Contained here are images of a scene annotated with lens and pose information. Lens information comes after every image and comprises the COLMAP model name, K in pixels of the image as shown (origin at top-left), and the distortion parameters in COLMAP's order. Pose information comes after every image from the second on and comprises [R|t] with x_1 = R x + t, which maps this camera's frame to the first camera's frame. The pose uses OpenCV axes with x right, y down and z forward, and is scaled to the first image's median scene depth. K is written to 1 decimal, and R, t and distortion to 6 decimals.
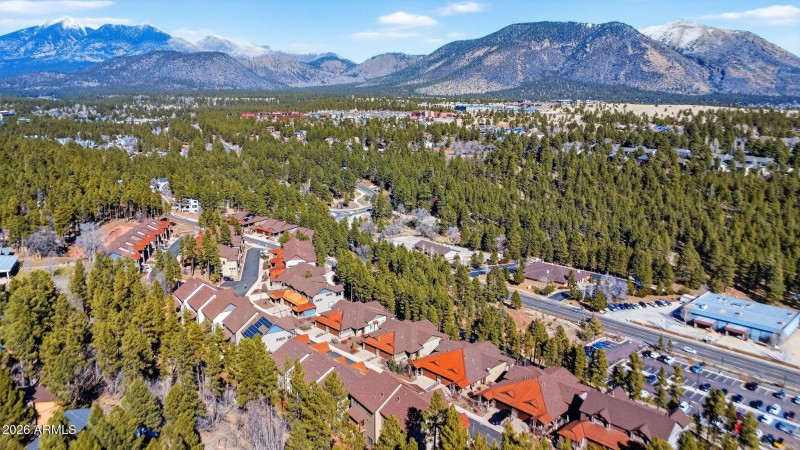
lens RADIAL K [[615.2, 0, 400.0], [0, 615.2, 225.0], [0, 0, 1]] dist [0.004130, -0.006439]
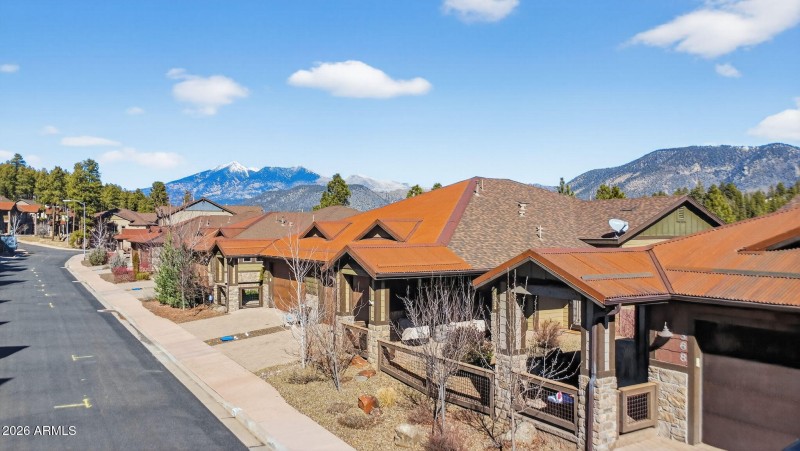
lens RADIAL K [[615.2, 0, 400.0], [0, 615.2, 225.5], [0, 0, 1]] dist [0.004130, -0.006439]
pose [[0.975429, -0.003280, -0.220290, 0.030015], [-0.045788, 0.975038, -0.217266, 0.064287], [0.215504, 0.222014, 0.950930, 0.202407]]
